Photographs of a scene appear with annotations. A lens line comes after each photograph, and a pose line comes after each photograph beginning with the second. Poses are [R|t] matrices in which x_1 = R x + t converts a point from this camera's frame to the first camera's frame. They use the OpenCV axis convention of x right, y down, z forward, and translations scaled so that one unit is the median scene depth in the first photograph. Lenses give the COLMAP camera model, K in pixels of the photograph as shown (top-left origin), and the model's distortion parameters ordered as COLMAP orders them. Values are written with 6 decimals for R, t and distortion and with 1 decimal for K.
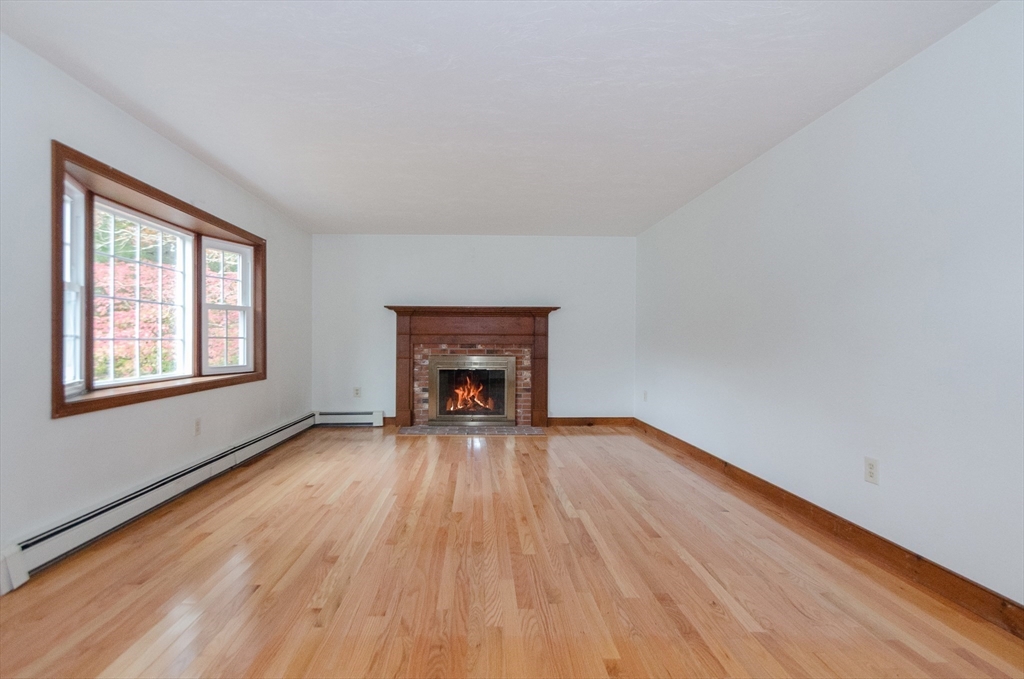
lens RADIAL K [[499.9, 0, 517.7], [0, 499.9, 342.9], [0, 0, 1]] dist [-0.000088, -0.000117]
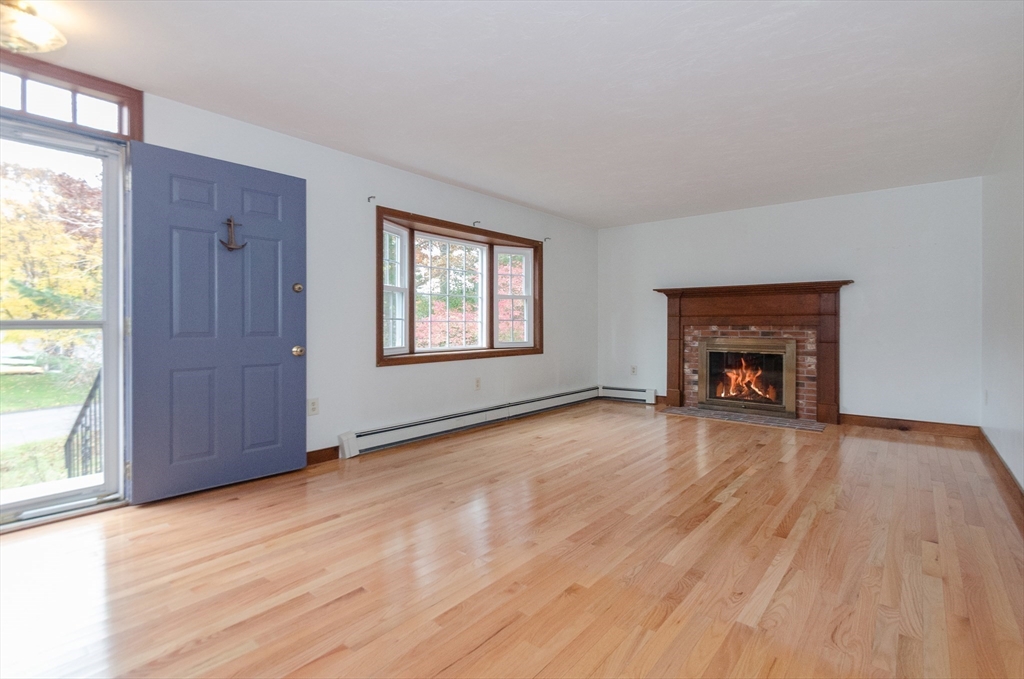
lens RADIAL K [[517.4, 0, 512.9], [0, 517.4, 327.3], [0, 0, 1]] dist [-0.000315, -0.000182]
pose [[0.741986, -0.000354, -0.670415, 0.236992], [0.000435, 1.000000, -0.000046, 0.005710], [0.670415, -0.000257, 0.741986, -0.004263]]
